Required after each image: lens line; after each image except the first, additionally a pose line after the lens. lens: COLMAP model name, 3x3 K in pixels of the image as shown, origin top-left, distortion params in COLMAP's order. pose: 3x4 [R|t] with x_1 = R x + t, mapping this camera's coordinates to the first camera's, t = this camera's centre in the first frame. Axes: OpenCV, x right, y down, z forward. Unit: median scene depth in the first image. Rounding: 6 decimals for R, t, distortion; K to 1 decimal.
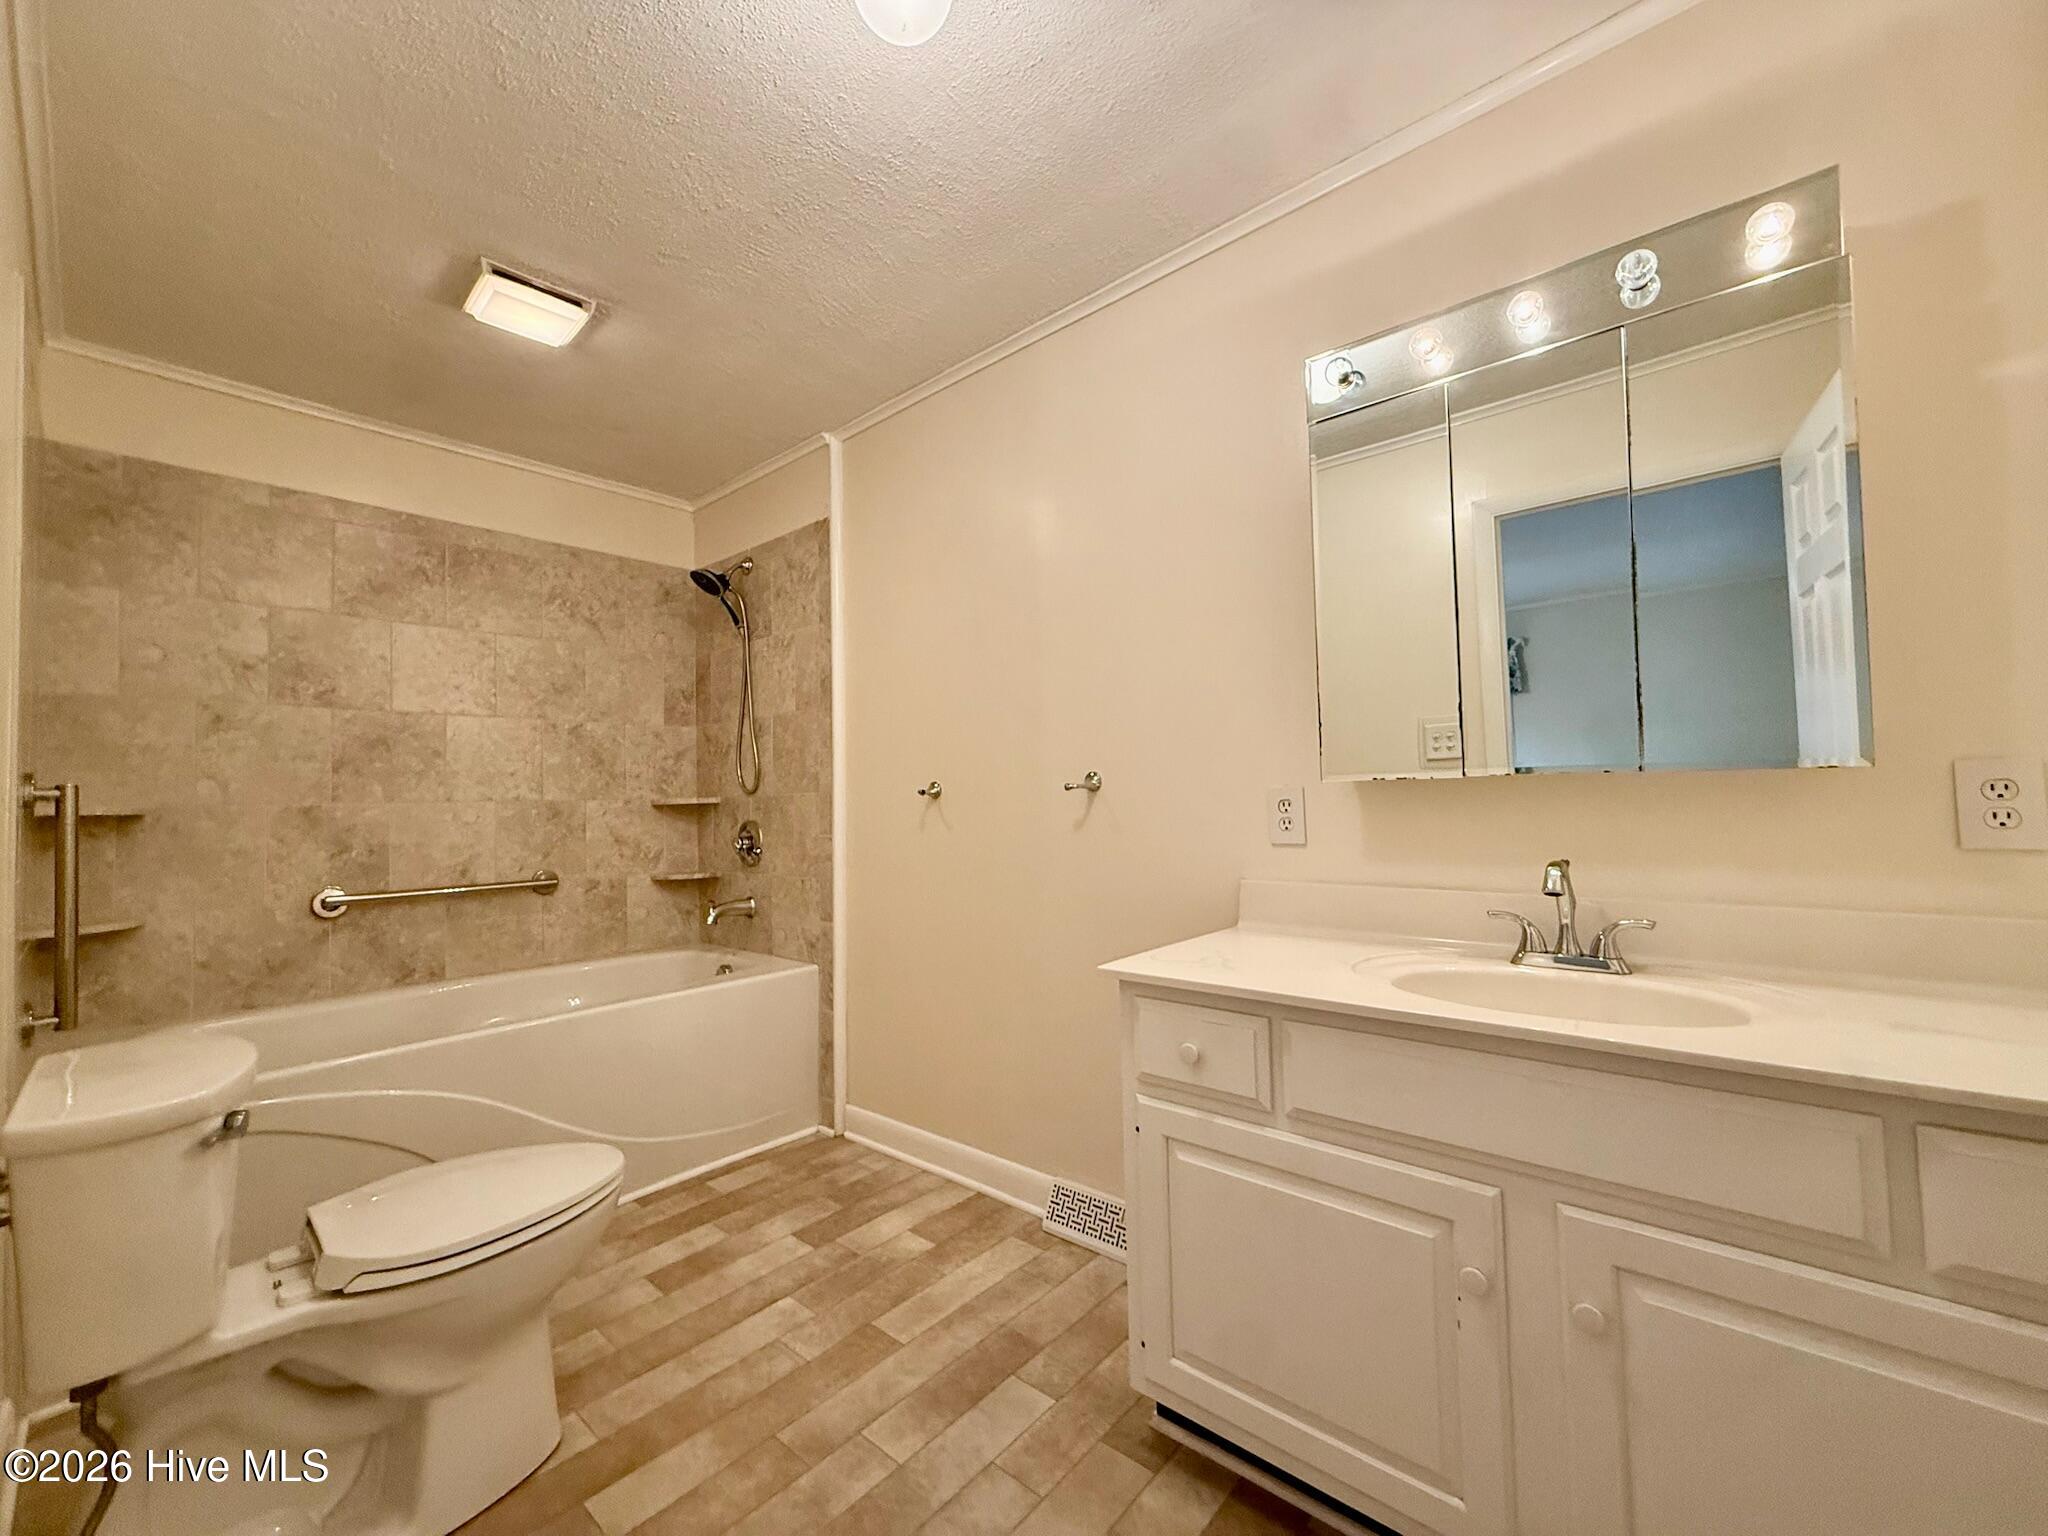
lens RADIAL K [[817.4, 0, 1023.2], [0, 817.4, 769.3], [0, 0, 1]] dist [0.000236, 0.000121]
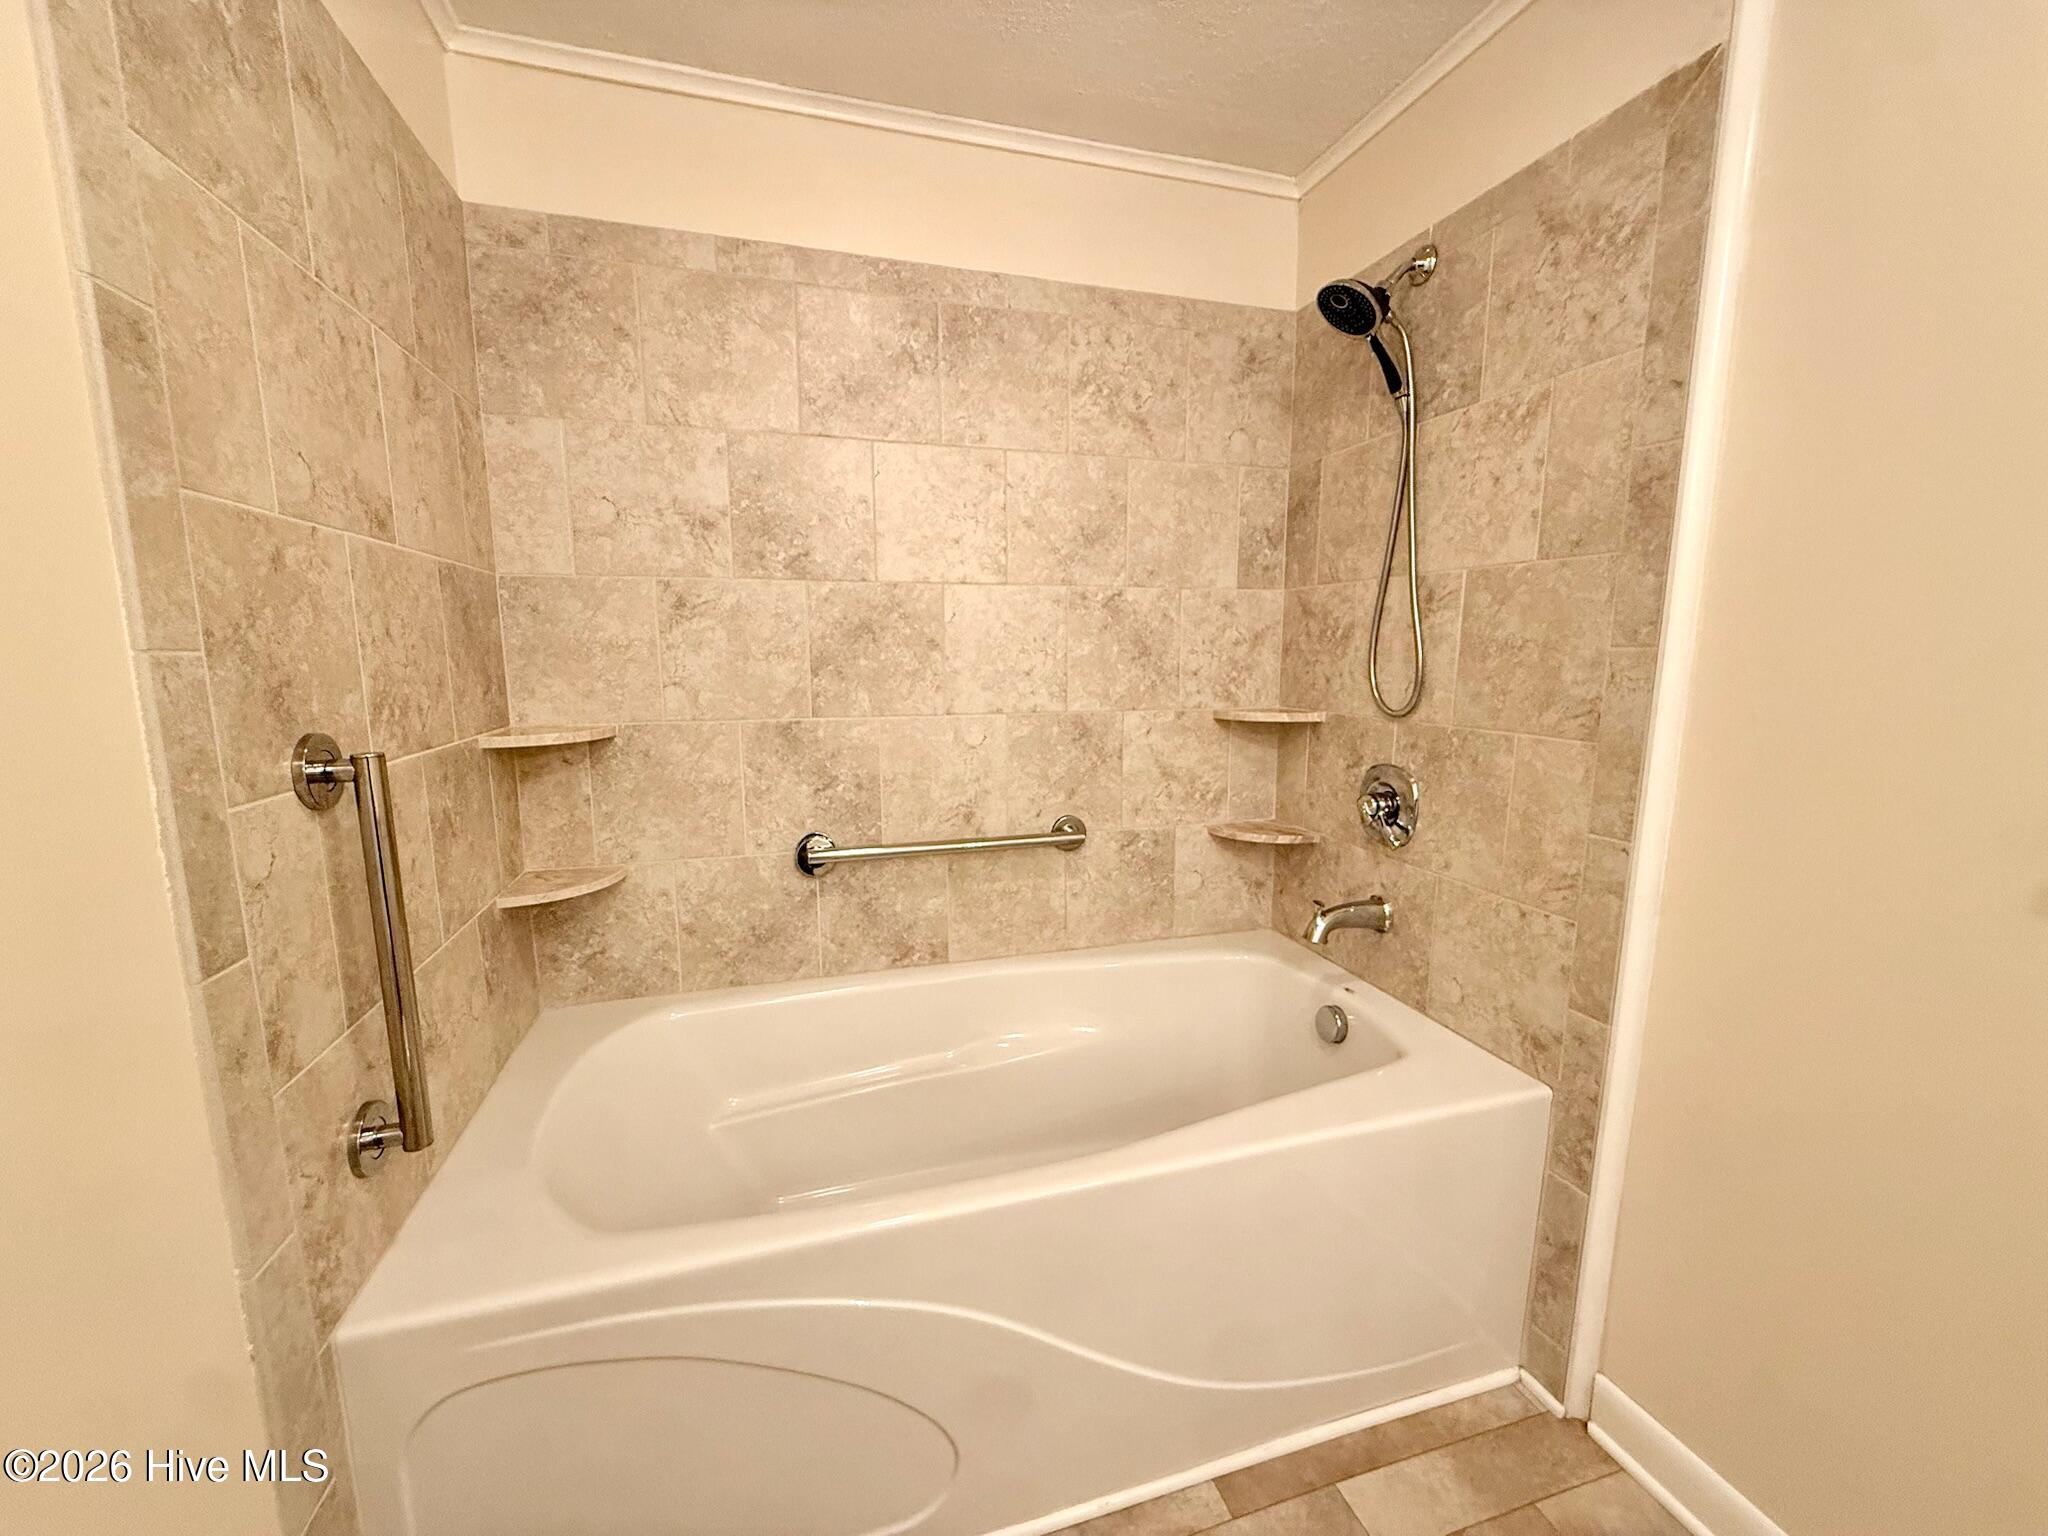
lens RADIAL K [[817.4, 0, 1023.2], [0, 817.4, 769.3], [0, 0, 1]] dist [0.000236, 0.000121]
pose [[0.847449, 0.101441, -0.521094, -0.276808], [0.000748, 0.981345, 0.192254, -0.044808], [0.530876, -0.163316, 0.831564, 0.437113]]
